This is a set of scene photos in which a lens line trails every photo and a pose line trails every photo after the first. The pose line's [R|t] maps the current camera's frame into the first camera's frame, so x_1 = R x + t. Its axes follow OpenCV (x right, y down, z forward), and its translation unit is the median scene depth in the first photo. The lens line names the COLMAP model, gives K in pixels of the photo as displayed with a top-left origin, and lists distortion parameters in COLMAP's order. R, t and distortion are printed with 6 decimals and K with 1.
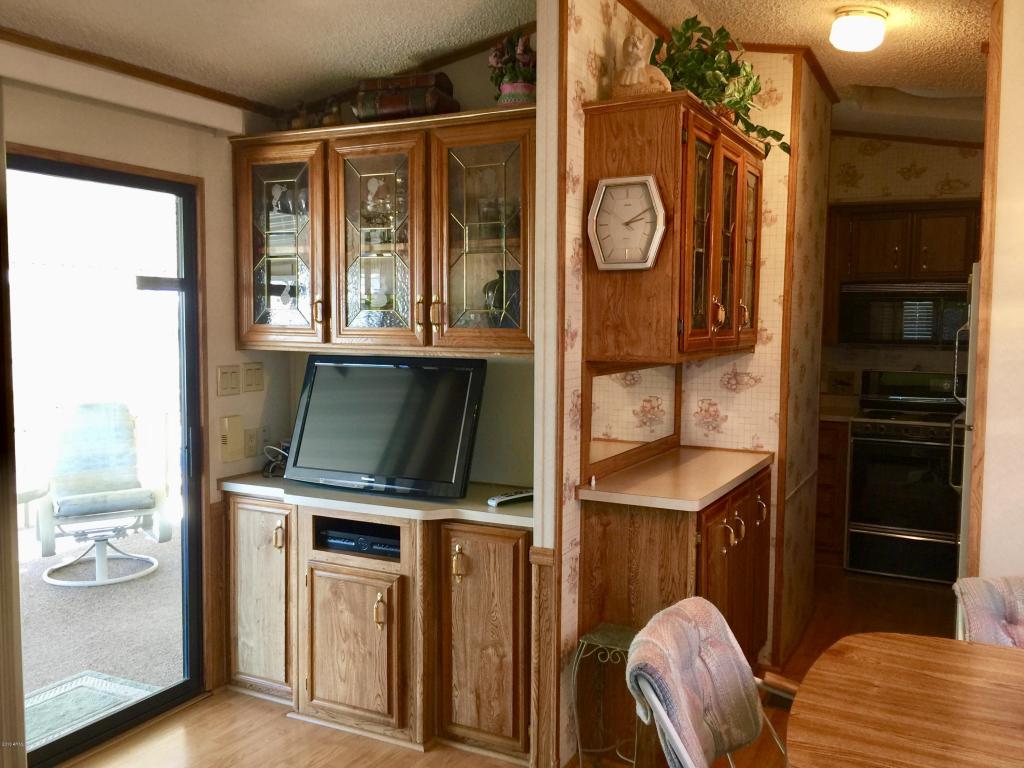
lens RADIAL K [[882.6, 0, 511.5], [0, 882.6, 390.0], [0, 0, 1]] dist [0.086416, -0.133273]
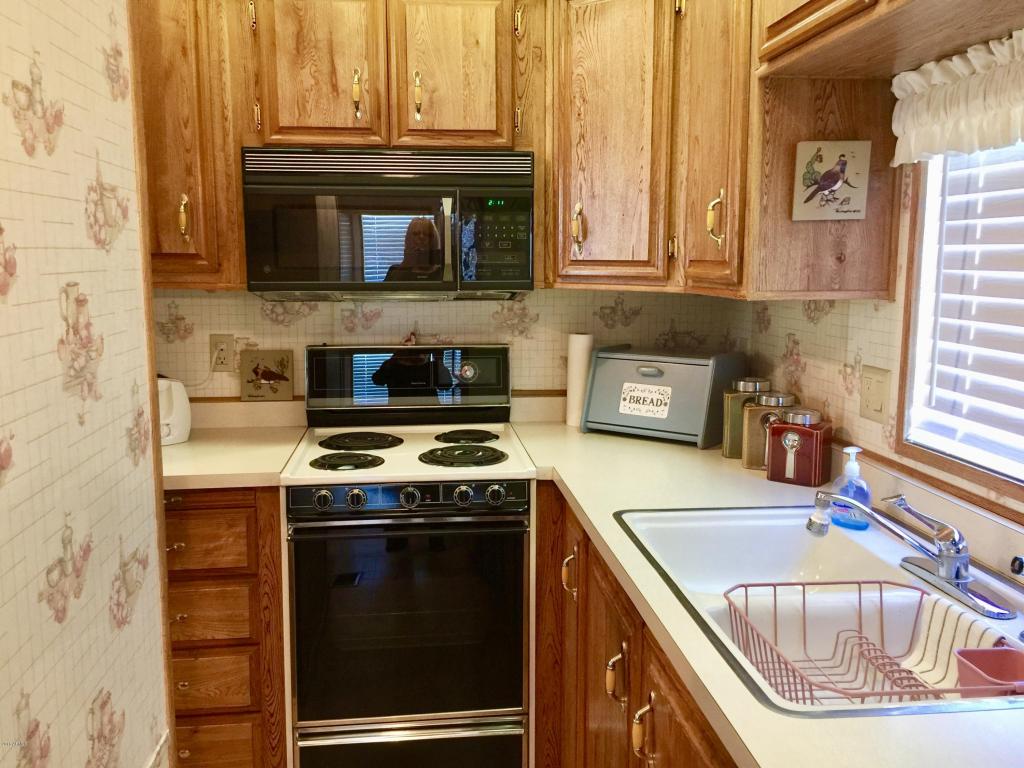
lens RADIAL K [[882.6, 0, 513.8], [0, 882.6, 386.7], [0, 0, 1]] dist [0.086416, -0.133273]
pose [[0.833750, -0.091716, 0.544472, 0.230704], [0.051041, 0.994688, 0.089395, -0.037709], [-0.549778, -0.046742, 0.834002, 0.556143]]
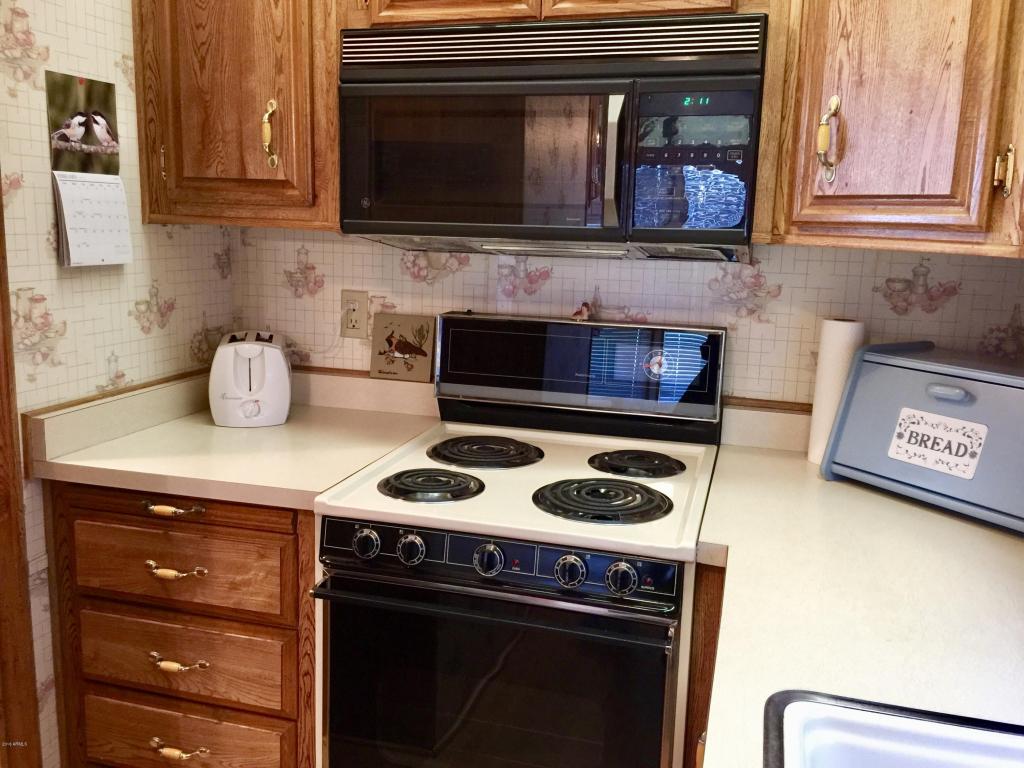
lens RADIAL K [[882.6, 0, 509.7], [0, 882.6, 380.6], [0, 0, 1]] dist [0.086416, -0.133273]
pose [[0.981702, -0.021593, 0.189197, 0.354505], [0.000161, 0.993644, 0.112569, -0.035235], [-0.190425, -0.110478, 0.975465, 0.660104]]
